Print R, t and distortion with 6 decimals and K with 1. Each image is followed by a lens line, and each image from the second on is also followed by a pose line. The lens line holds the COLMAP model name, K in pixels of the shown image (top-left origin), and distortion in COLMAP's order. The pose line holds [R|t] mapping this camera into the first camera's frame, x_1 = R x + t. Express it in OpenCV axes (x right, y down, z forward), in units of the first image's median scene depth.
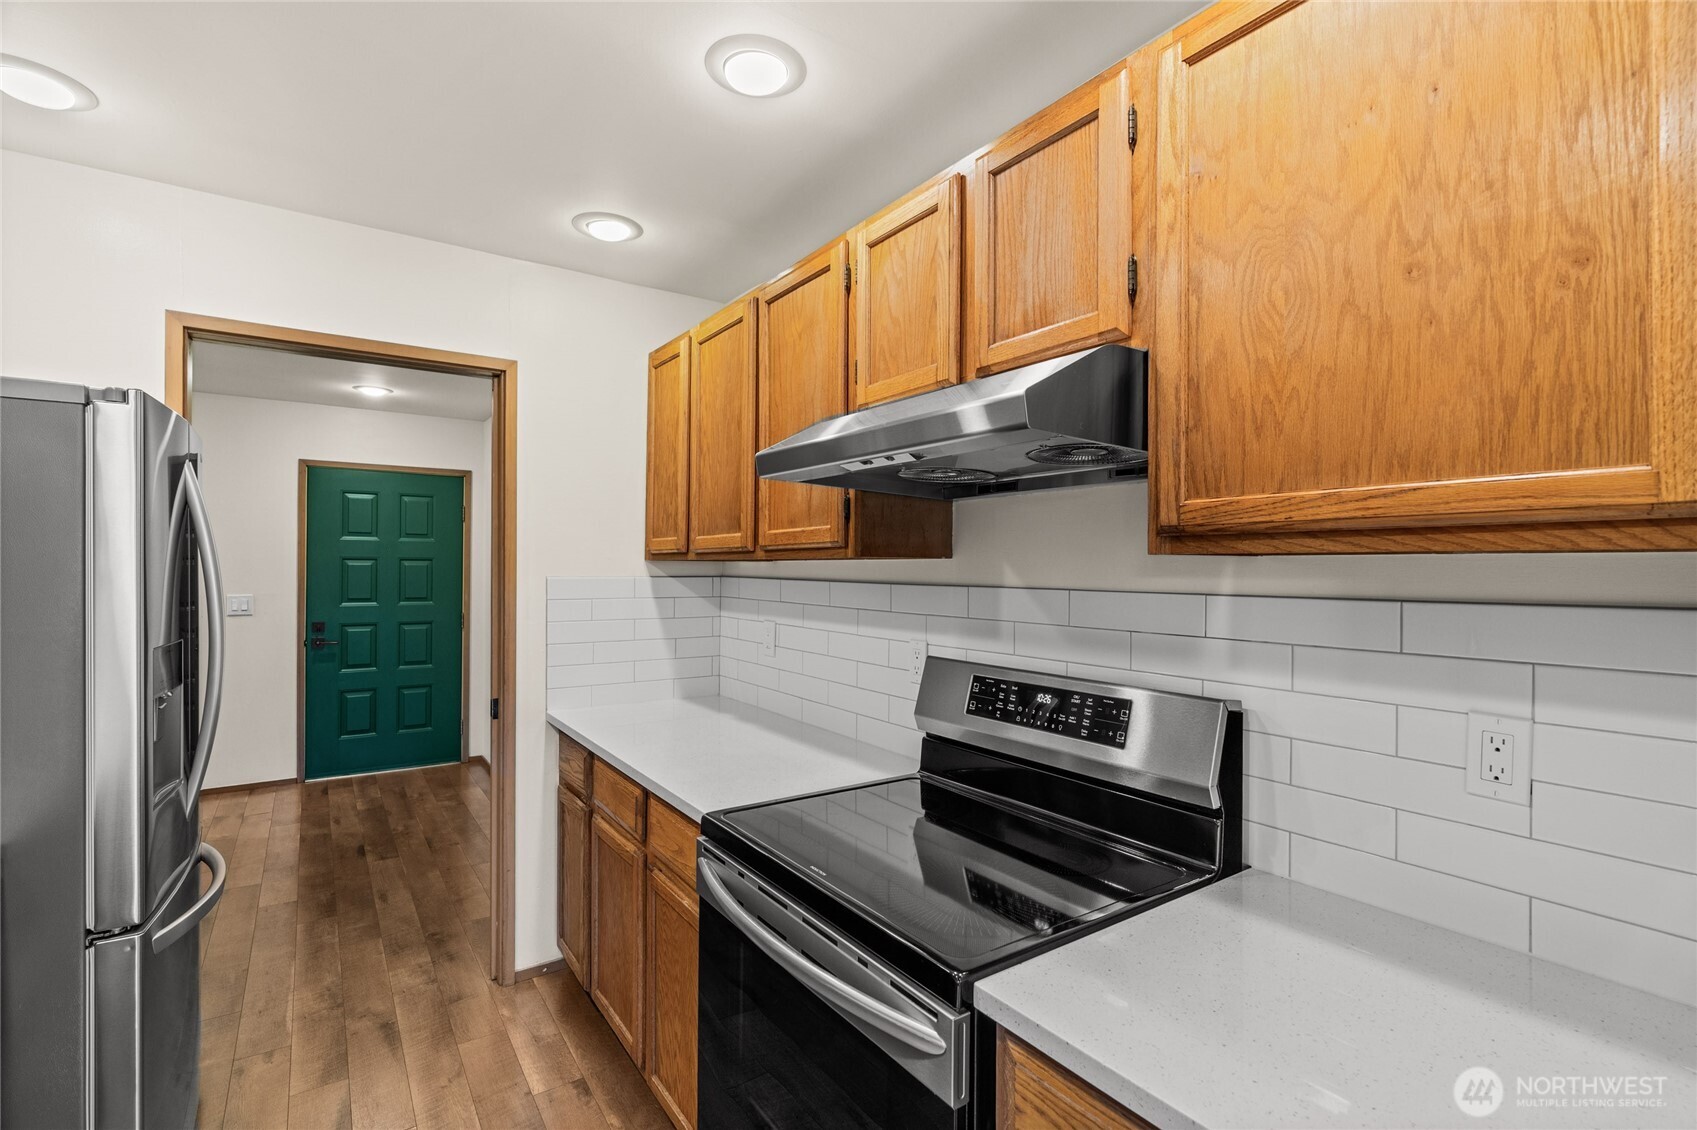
lens RADIAL K [[785.0, 0, 864.4], [0, 785.0, 566.8], [0, 0, 1]] dist [-0.011252, 0.004317]
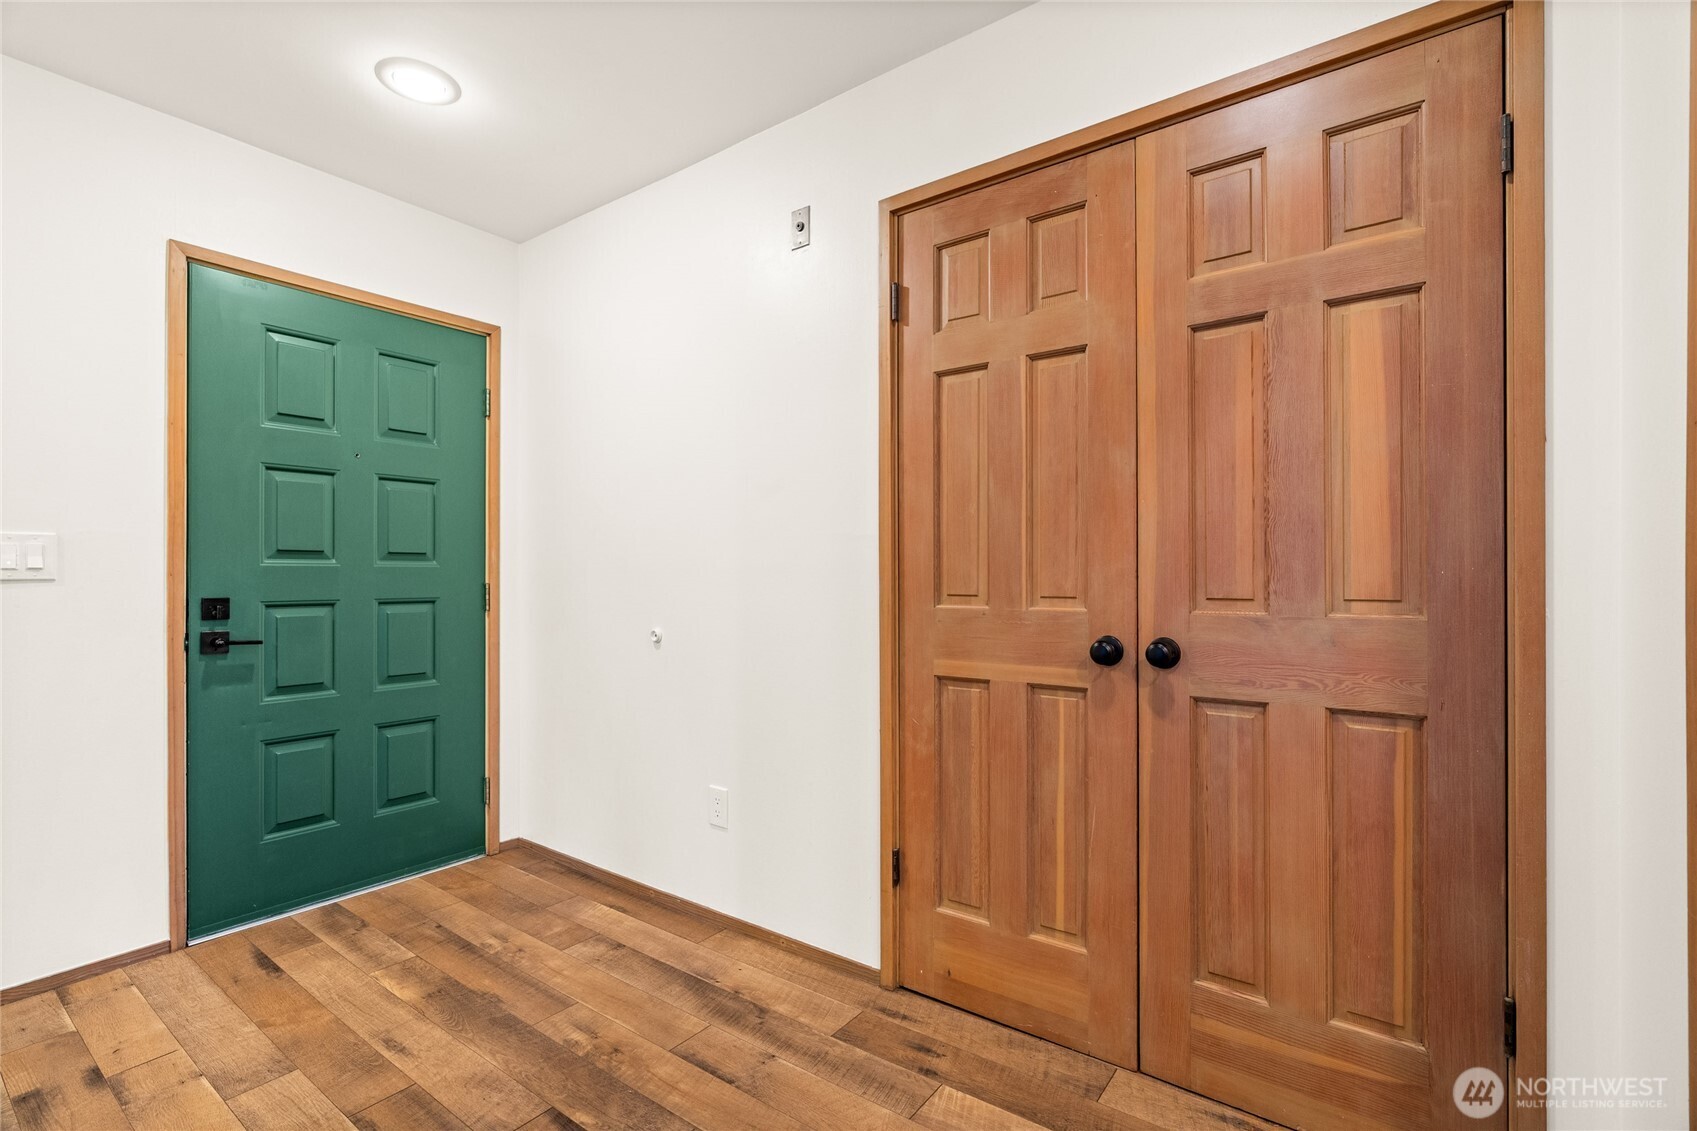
lens RADIAL K [[785.0, 0, 840.1], [0, 785.0, 574.9], [0, 0, 1]] dist [-0.011252, 0.004317]
pose [[0.944948, -0.010233, 0.327060, -0.822103], [0.005316, 0.999859, 0.015926, 0.085702], [-0.327177, -0.013311, 0.944869, 0.729081]]
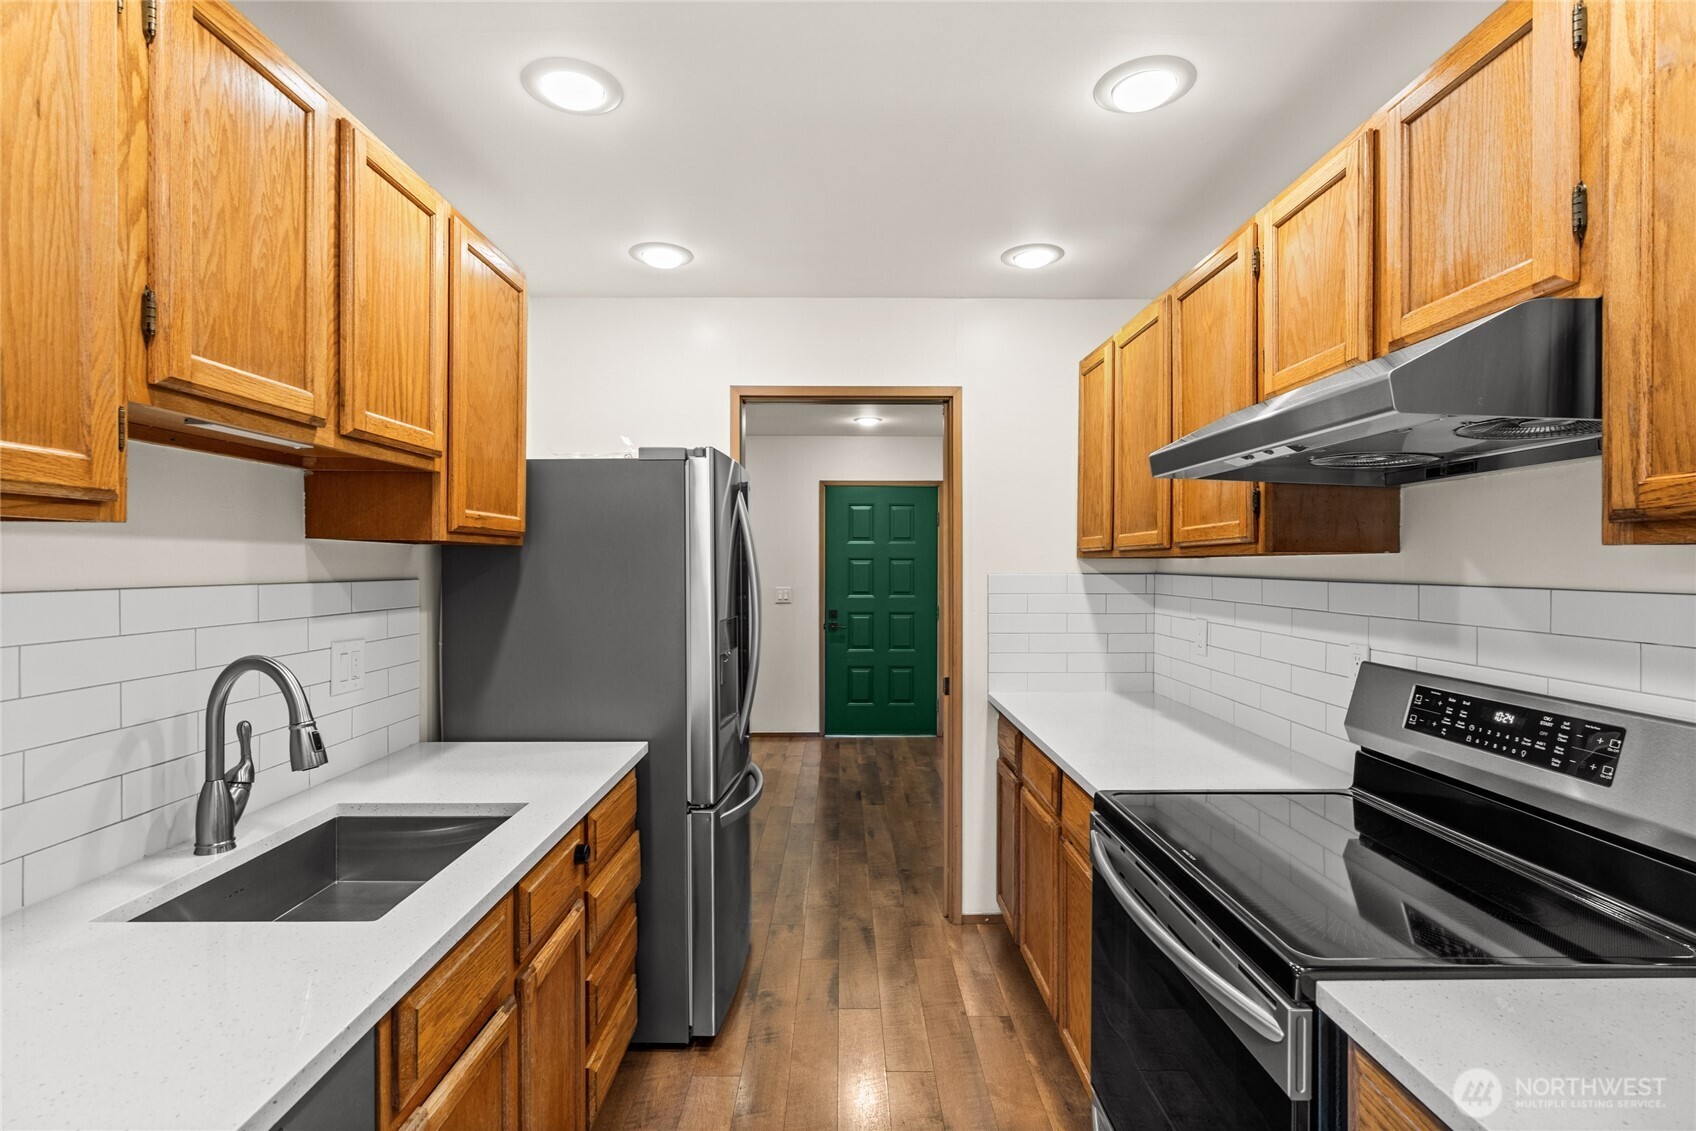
lens RADIAL K [[784.6, 0, 857.0], [0, 784.6, 568.5], [0, 0, 1]] dist [-0.011252, 0.004317]
pose [[0.830668, -0.002145, -0.556763, 0.093239], [0.004598, 0.999985, 0.003008, 0.001654], [0.556748, -0.005059, 0.830666, -0.063648]]
